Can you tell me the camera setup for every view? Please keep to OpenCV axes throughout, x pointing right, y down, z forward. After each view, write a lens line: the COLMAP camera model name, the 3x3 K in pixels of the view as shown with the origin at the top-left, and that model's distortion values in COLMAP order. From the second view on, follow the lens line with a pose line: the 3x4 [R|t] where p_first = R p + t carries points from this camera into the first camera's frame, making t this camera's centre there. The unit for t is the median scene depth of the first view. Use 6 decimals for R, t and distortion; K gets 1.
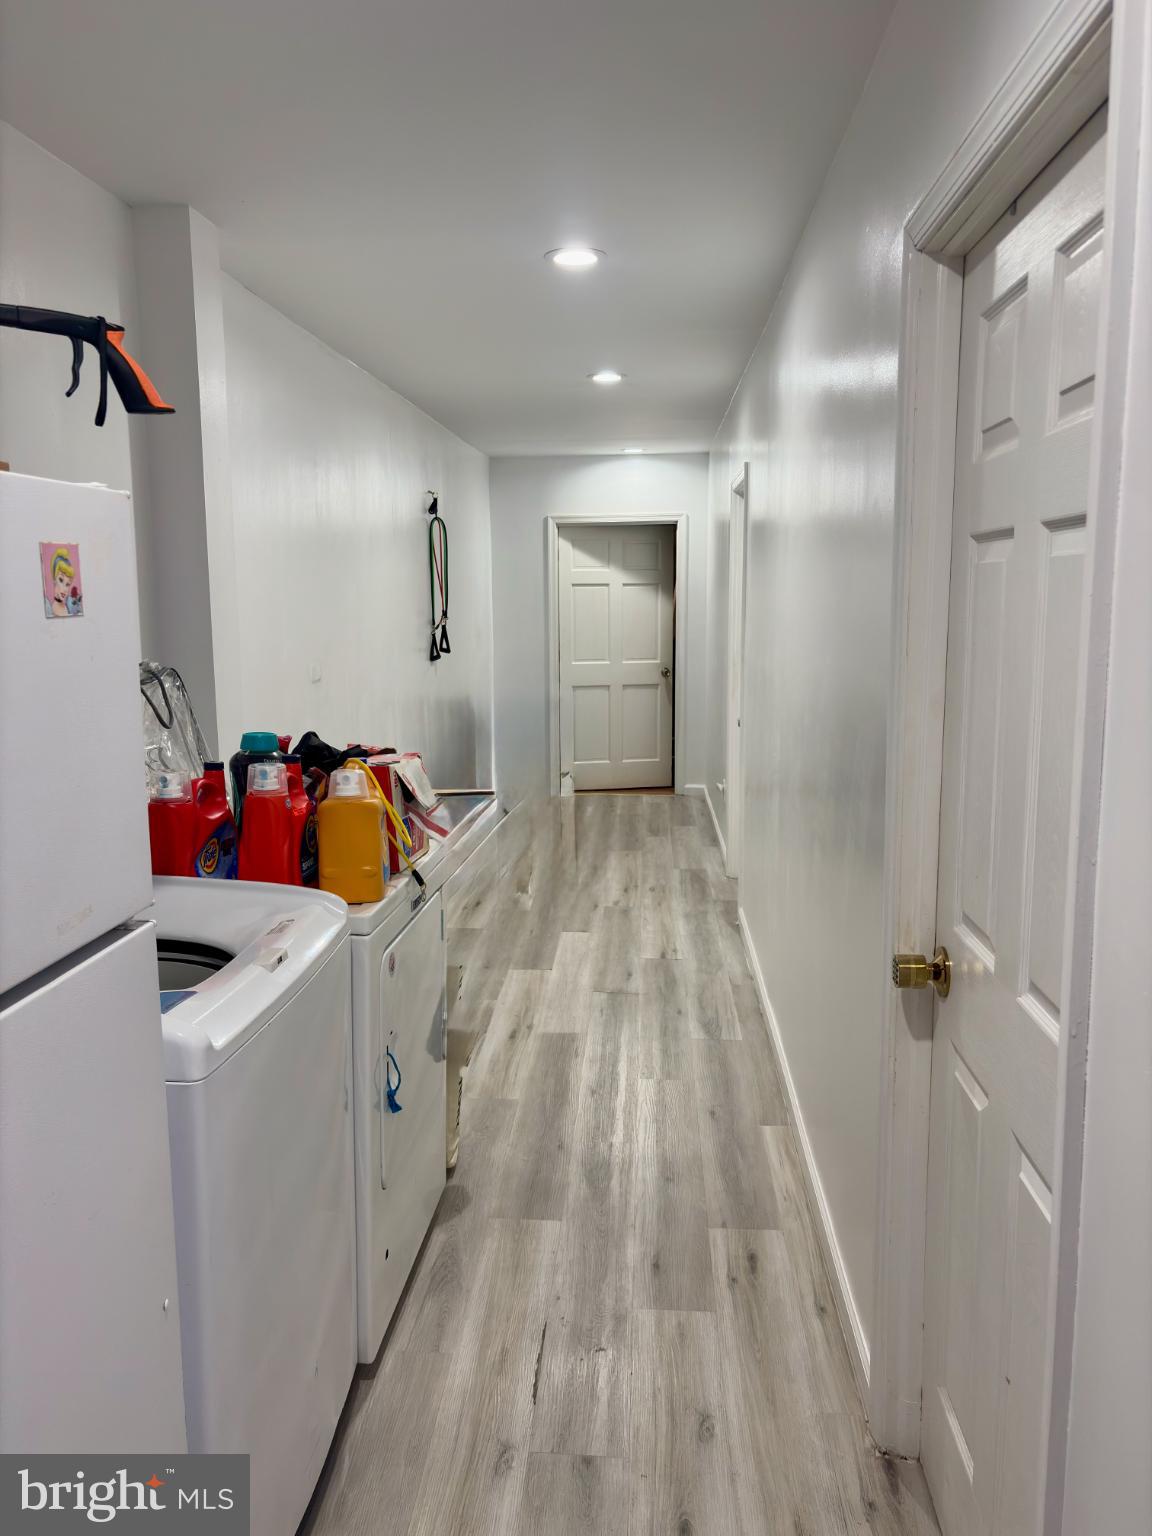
lens RADIAL K [[1170.4, 0, 576.0], [0, 1170.4, 768.0], [0, 0, 1]] dist [0.076000, -0.077169]
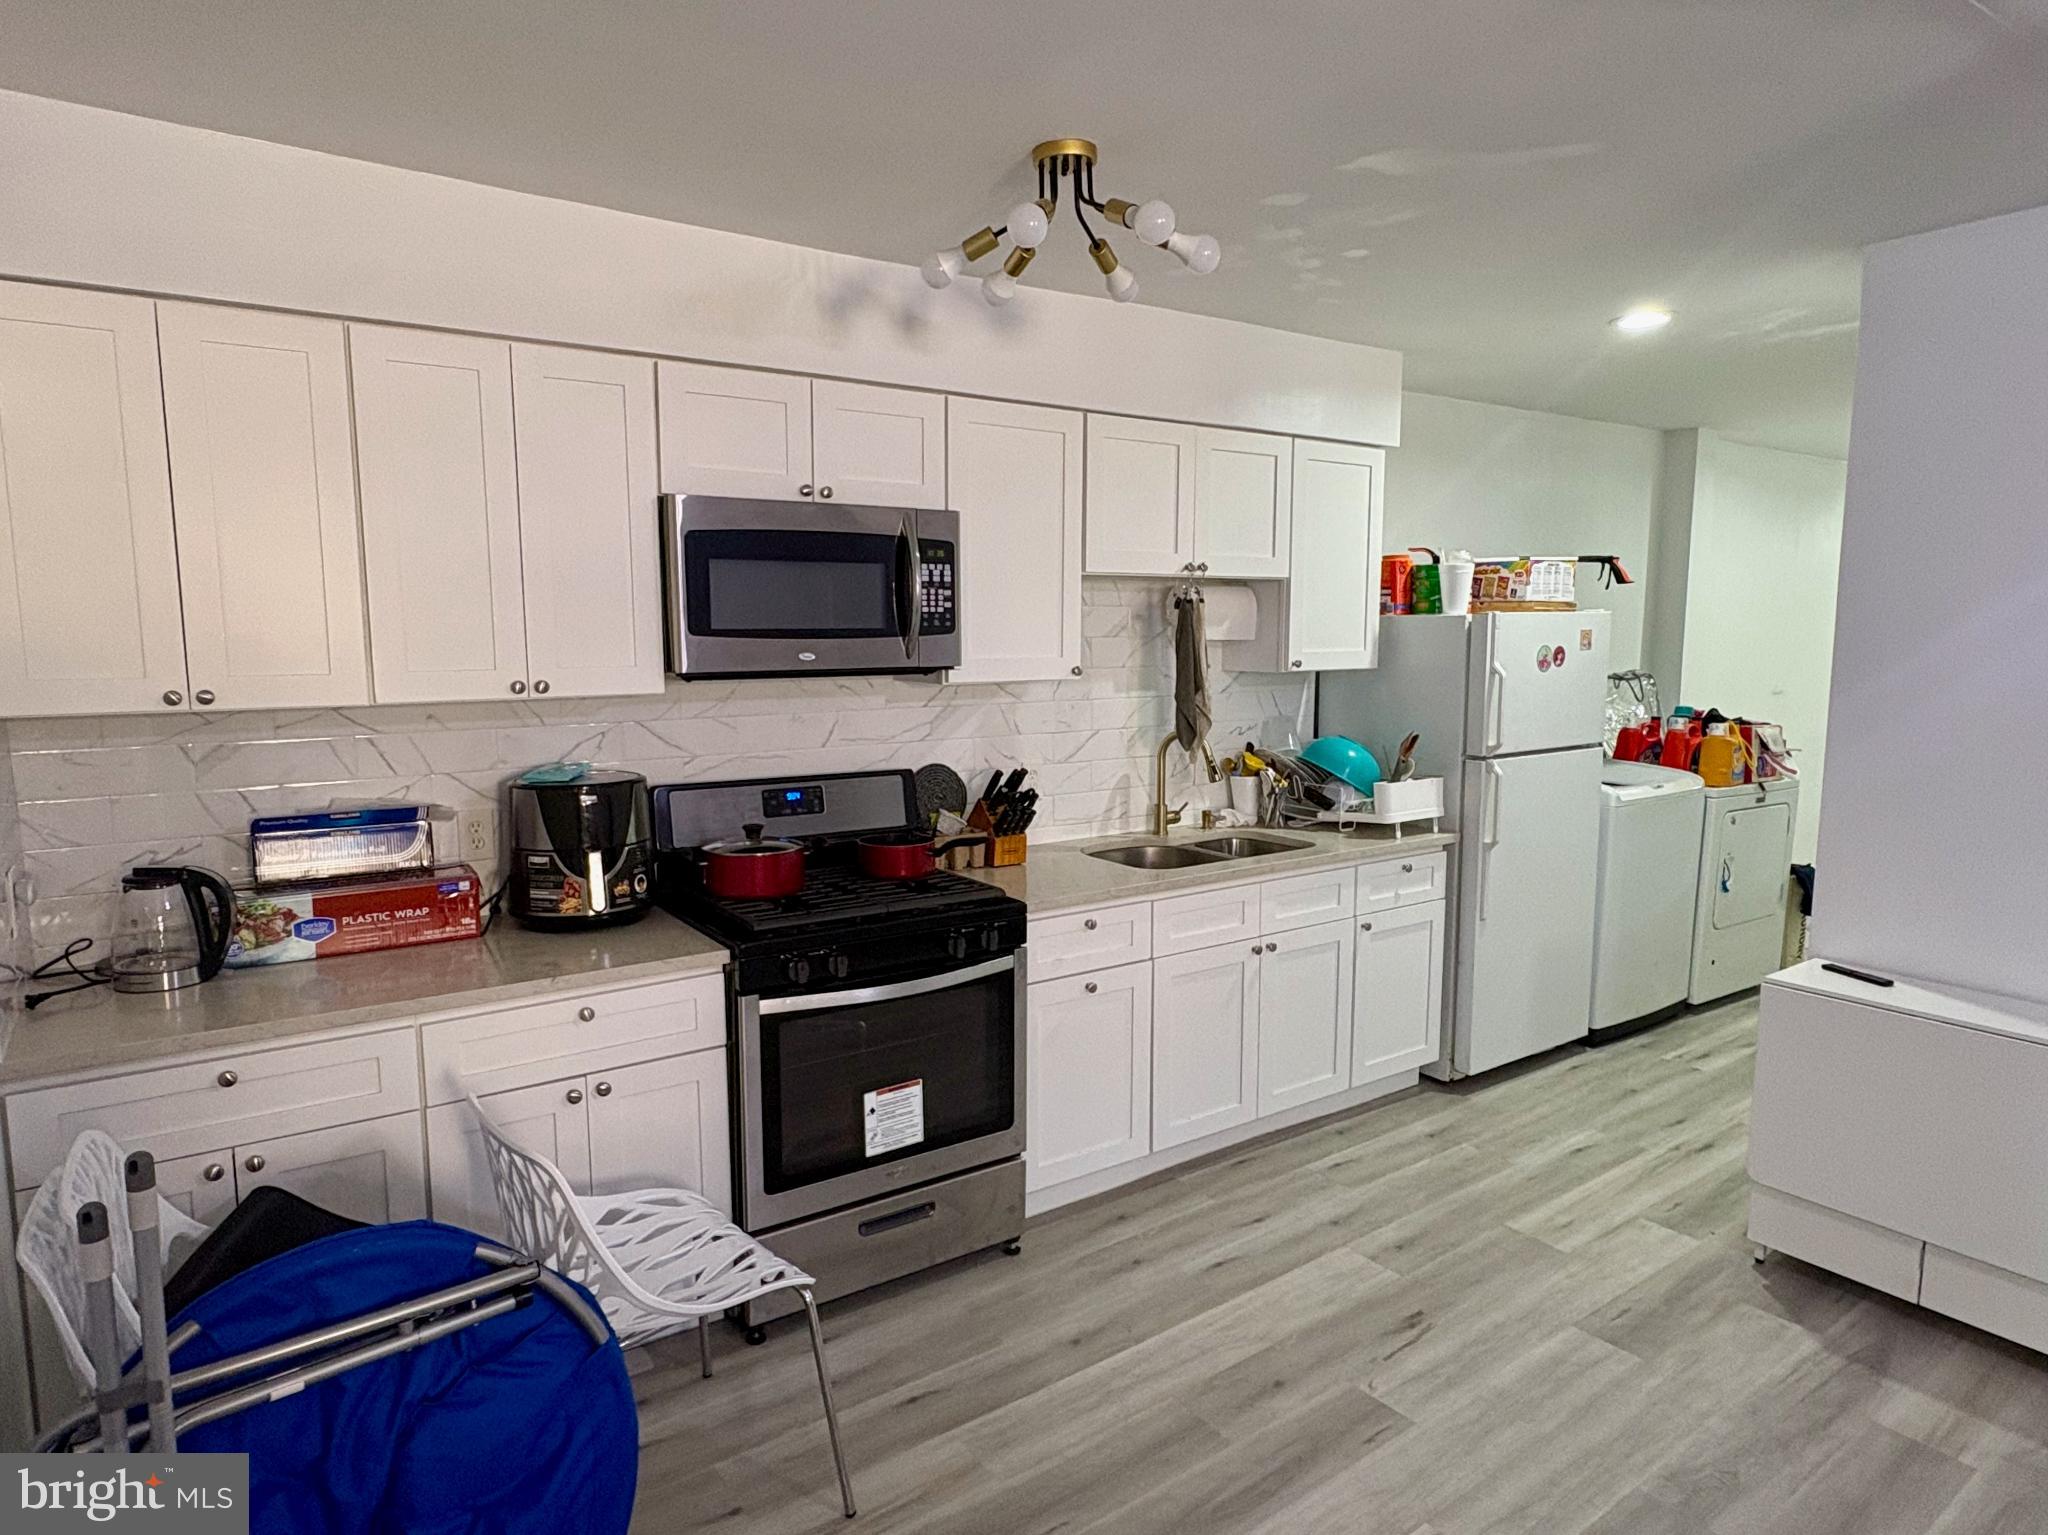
lens RADIAL K [[1195.0, 0, 1024.0], [0, 1195.0, 767.5], [0, 0, 1]] dist [0.000059, 0.022930]
pose [[0.636414, 0.101120, -0.764691, 0.661999], [-0.121971, 0.992090, 0.029680, 0.168831], [0.761643, 0.074382, 0.643713, -1.327846]]
